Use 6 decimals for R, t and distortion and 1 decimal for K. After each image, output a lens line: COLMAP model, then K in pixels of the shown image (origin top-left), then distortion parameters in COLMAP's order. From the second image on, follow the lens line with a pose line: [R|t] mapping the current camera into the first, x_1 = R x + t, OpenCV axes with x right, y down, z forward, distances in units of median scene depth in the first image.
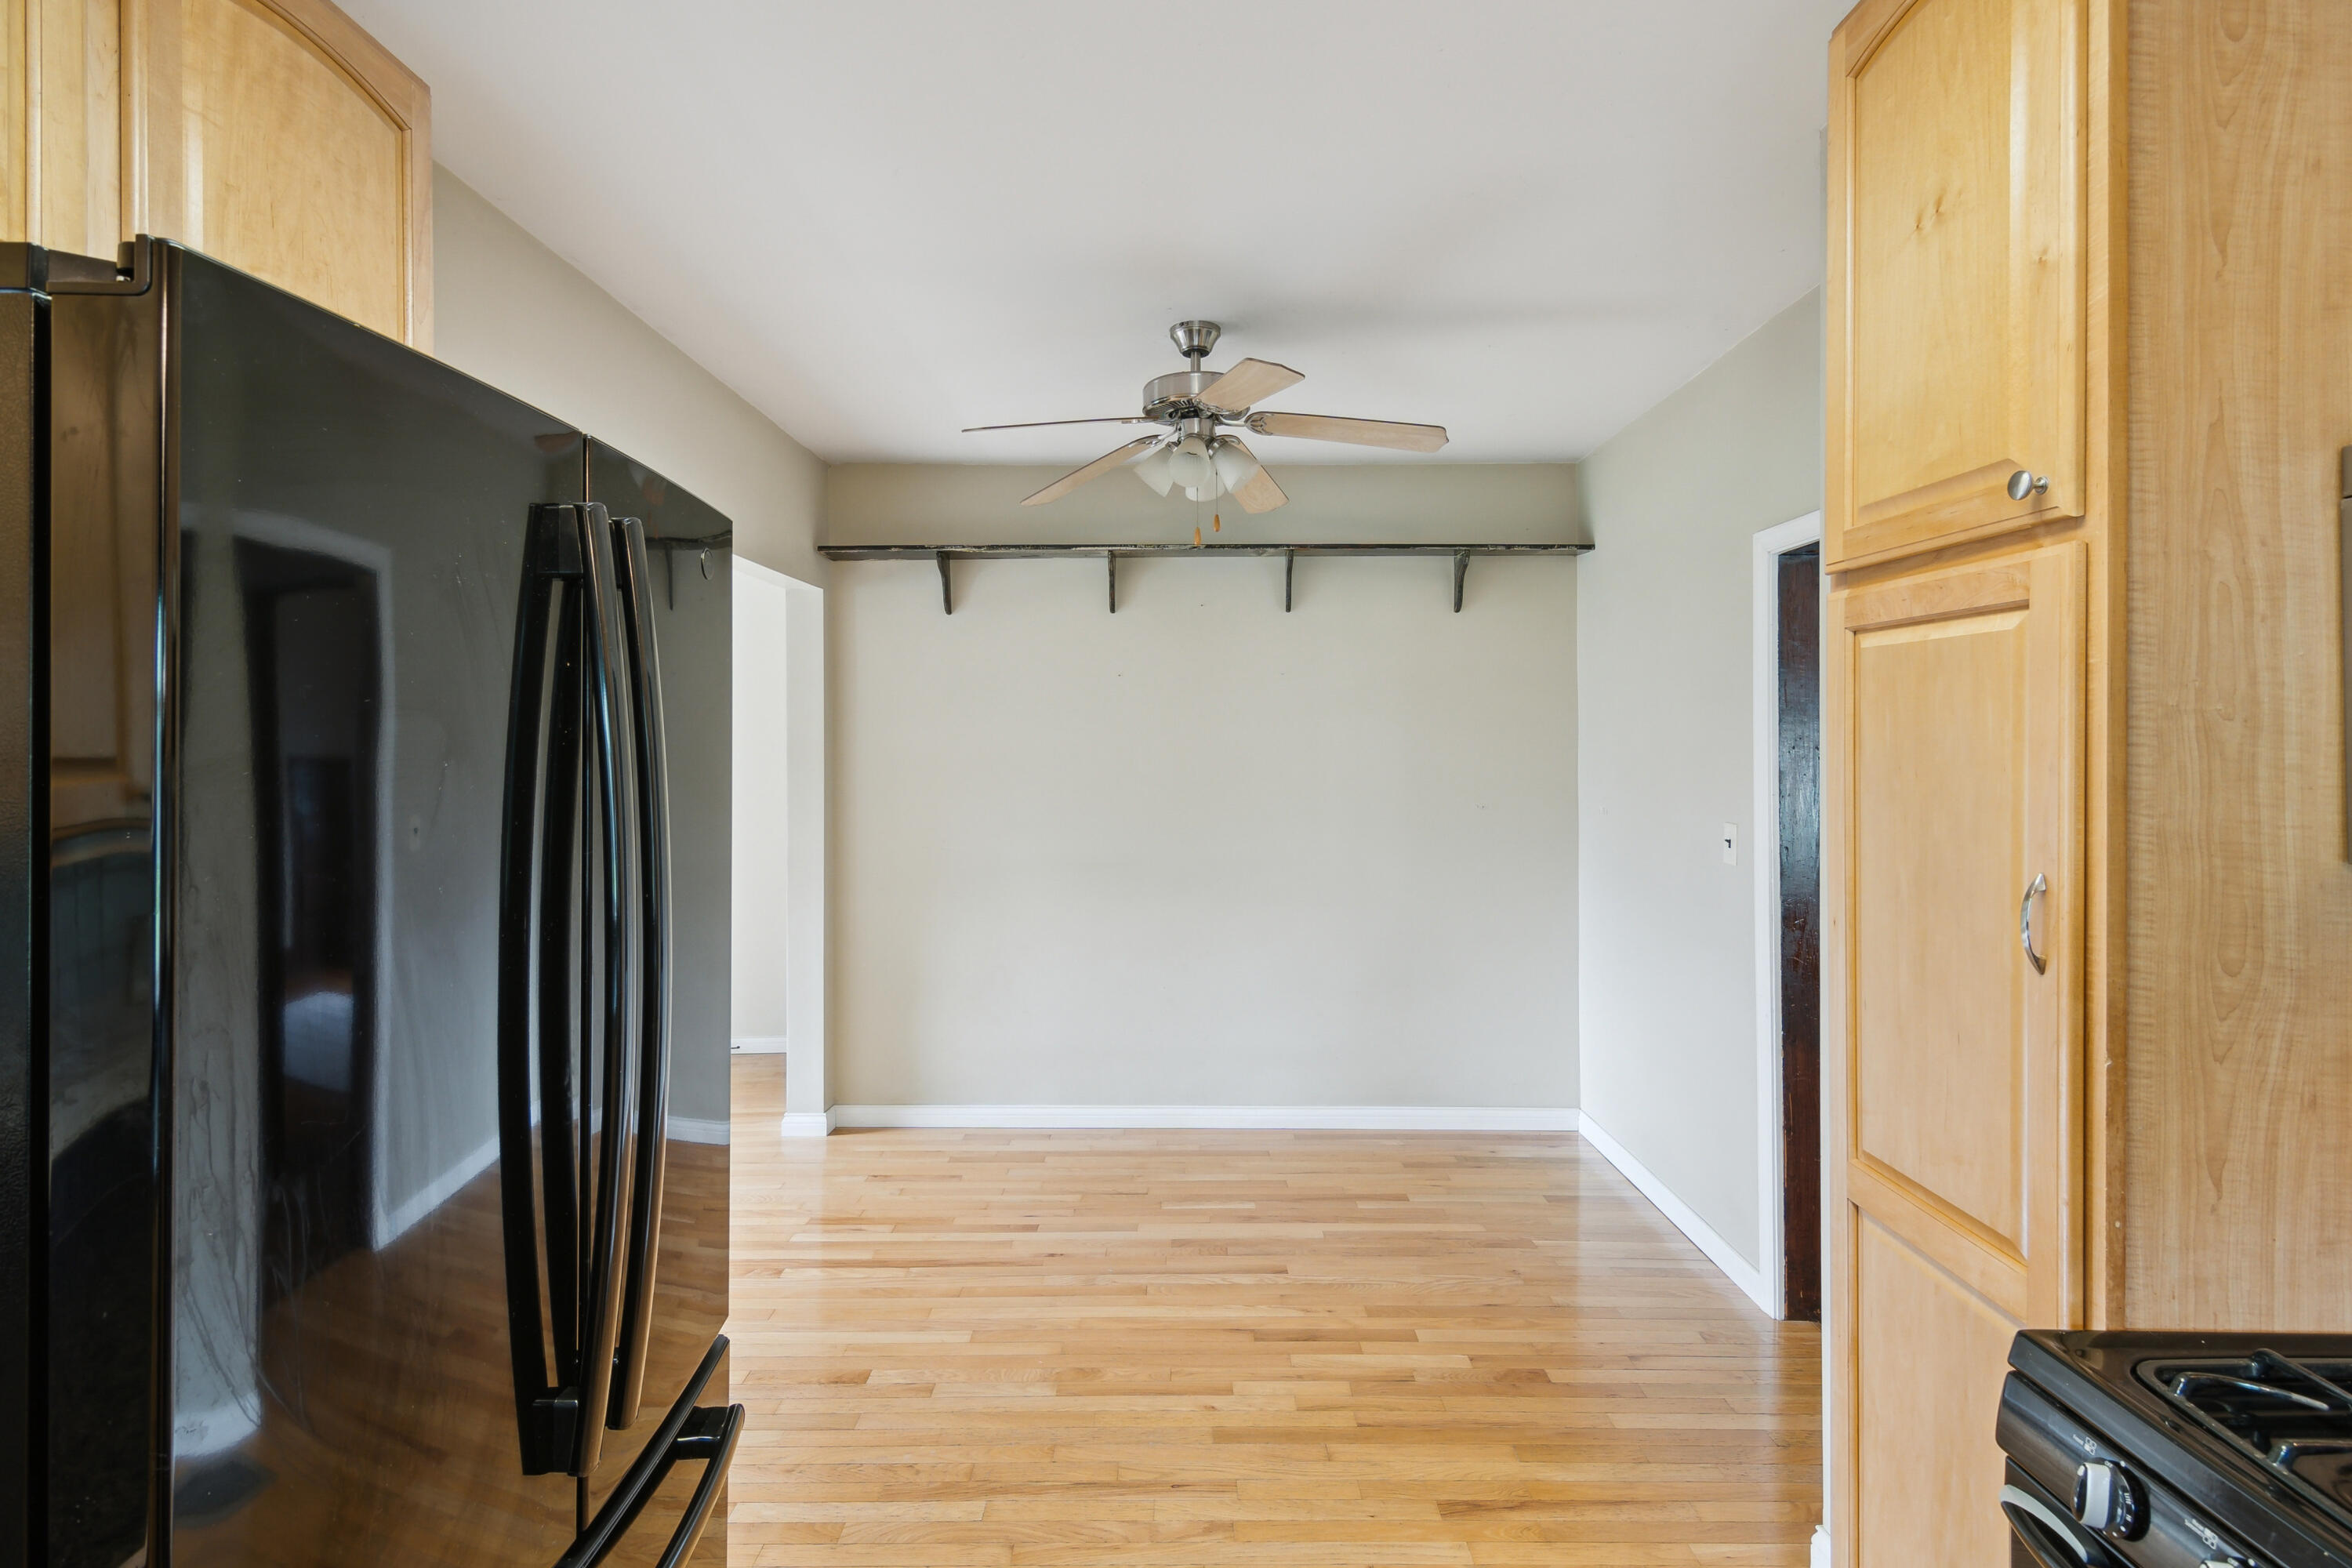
lens RADIAL K [[1097.2, 0, 1173.4], [0, 1097.2, 774.4], [0, 0, 1]] dist [0.022679, 0.000341]
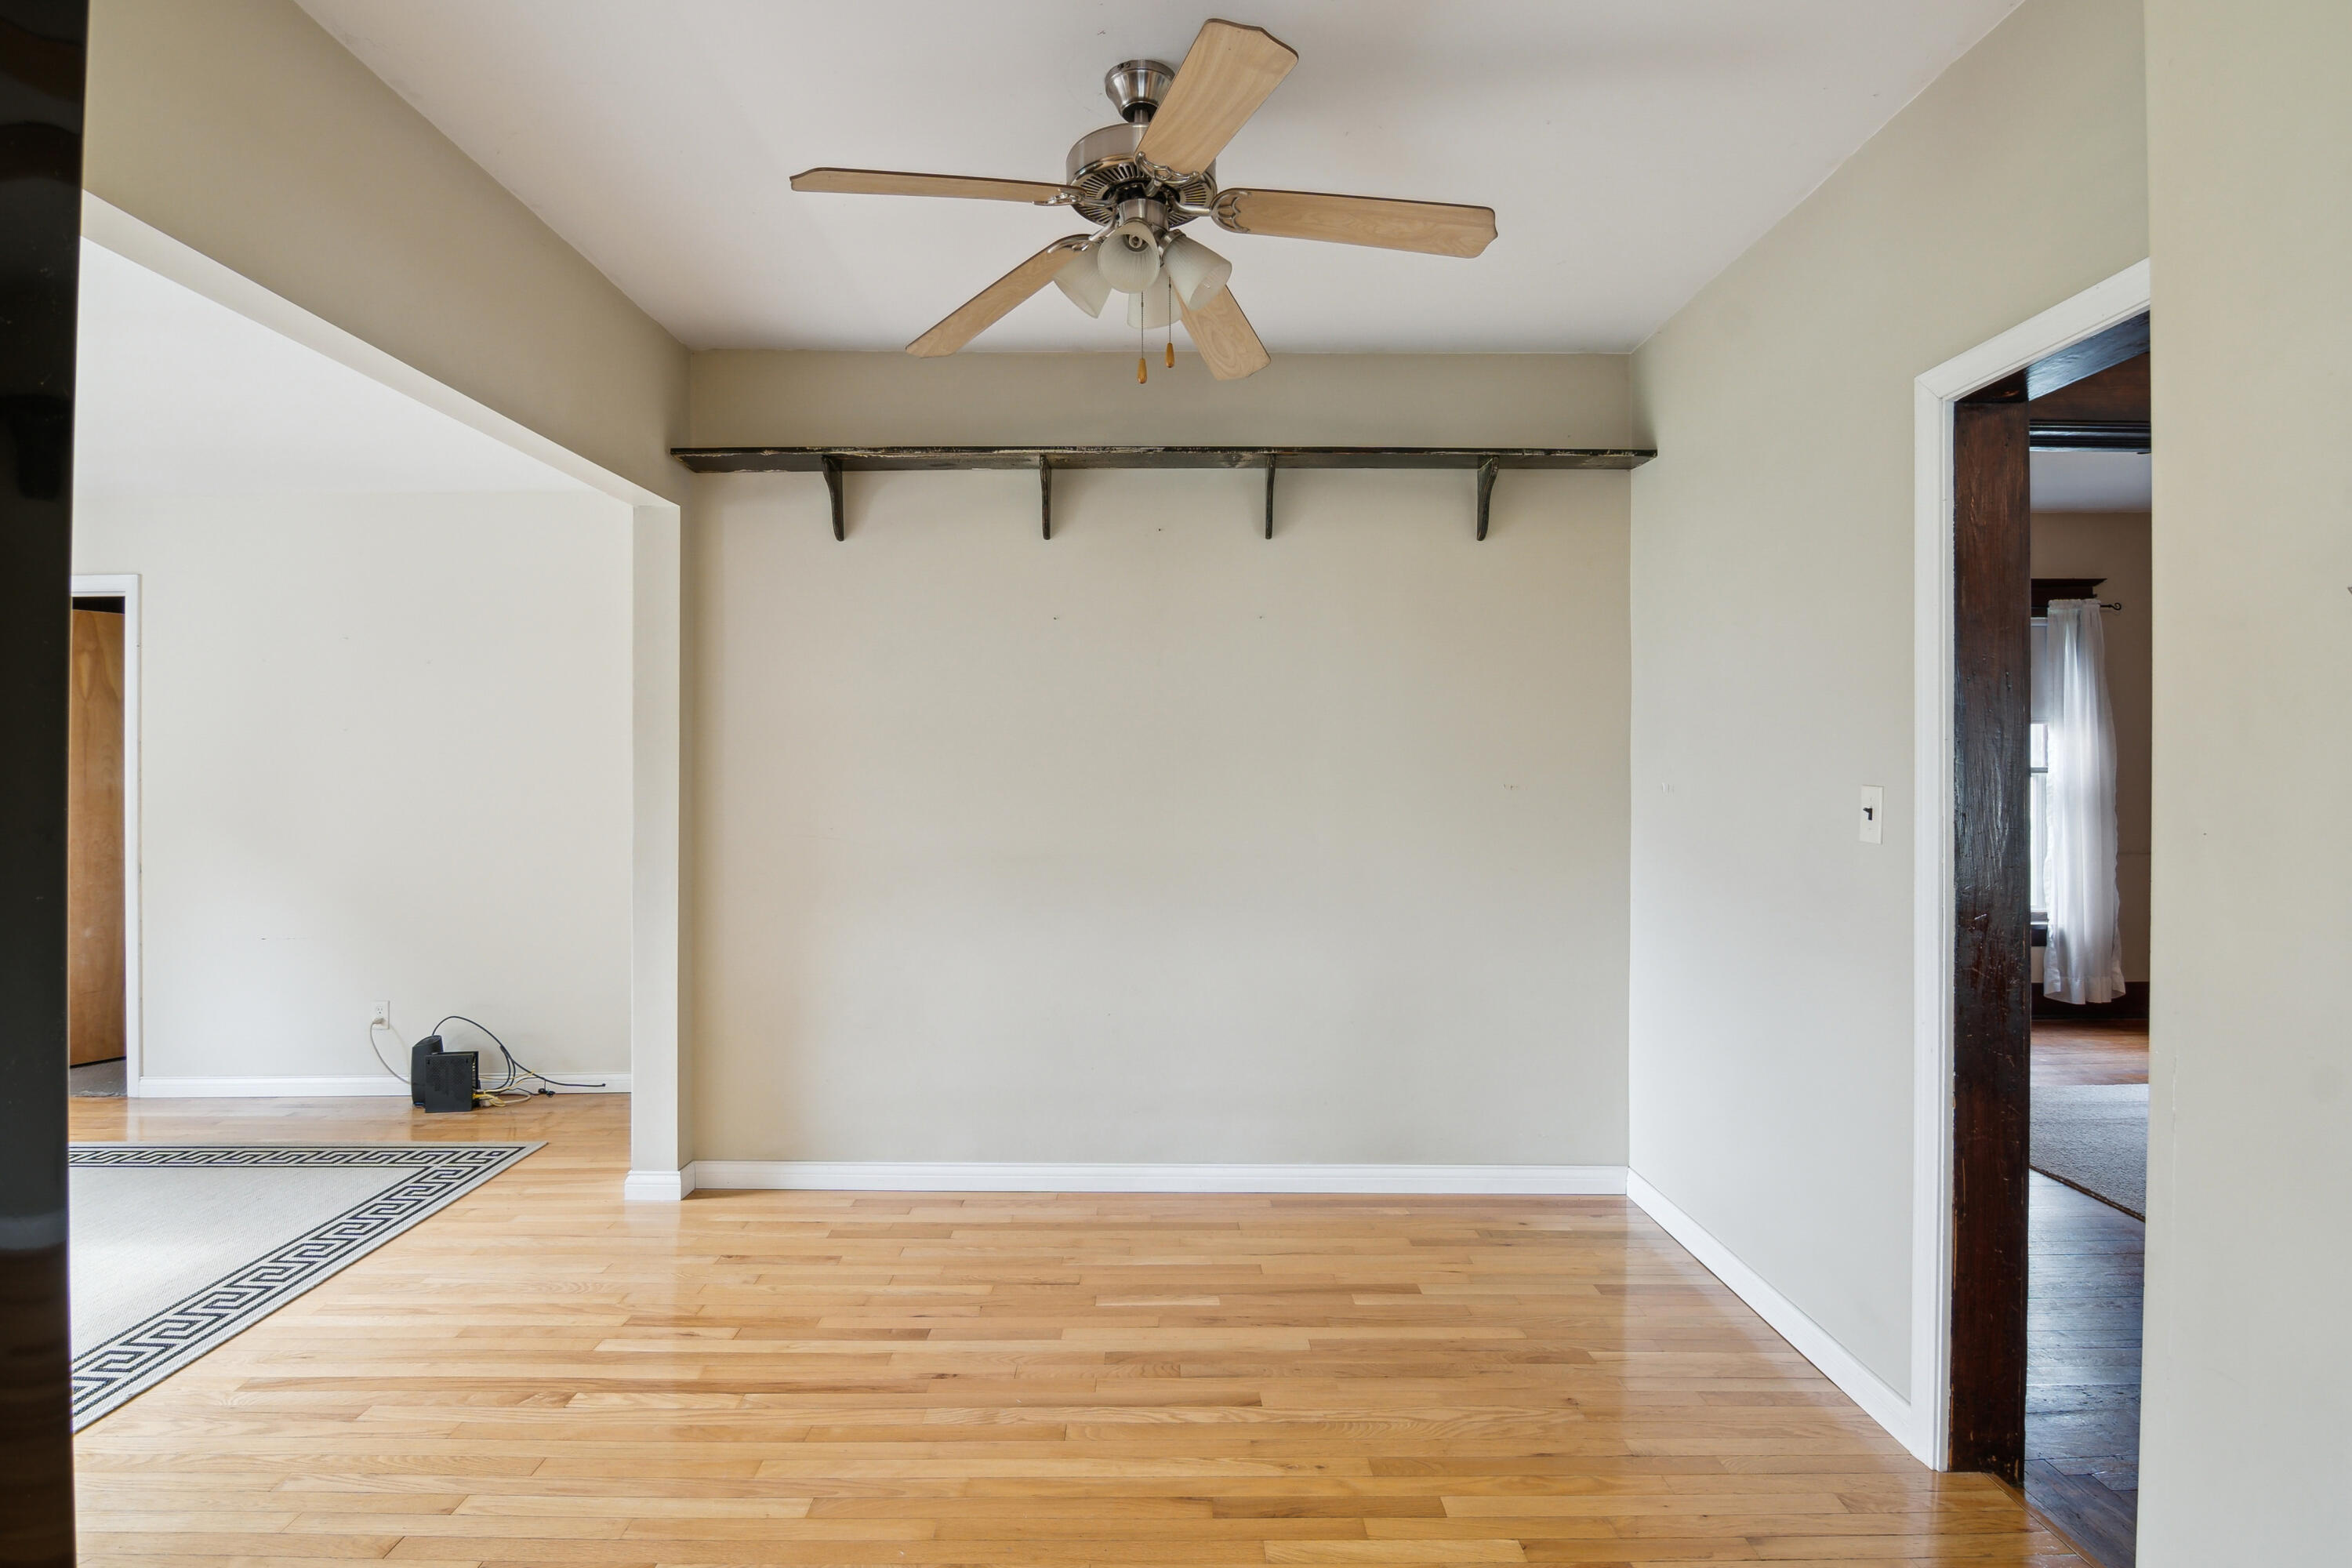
lens RADIAL K [[1120.9, 0, 1179.1], [0, 1120.9, 783.1], [0, 0, 1]] dist [-0.002806, -0.008026]
pose [[0.999610, 0.008577, 0.026568, 0.024927], [-0.008126, 0.999821, -0.017069, 0.052320], [-0.026710, 0.016847, 0.999501, 0.244059]]
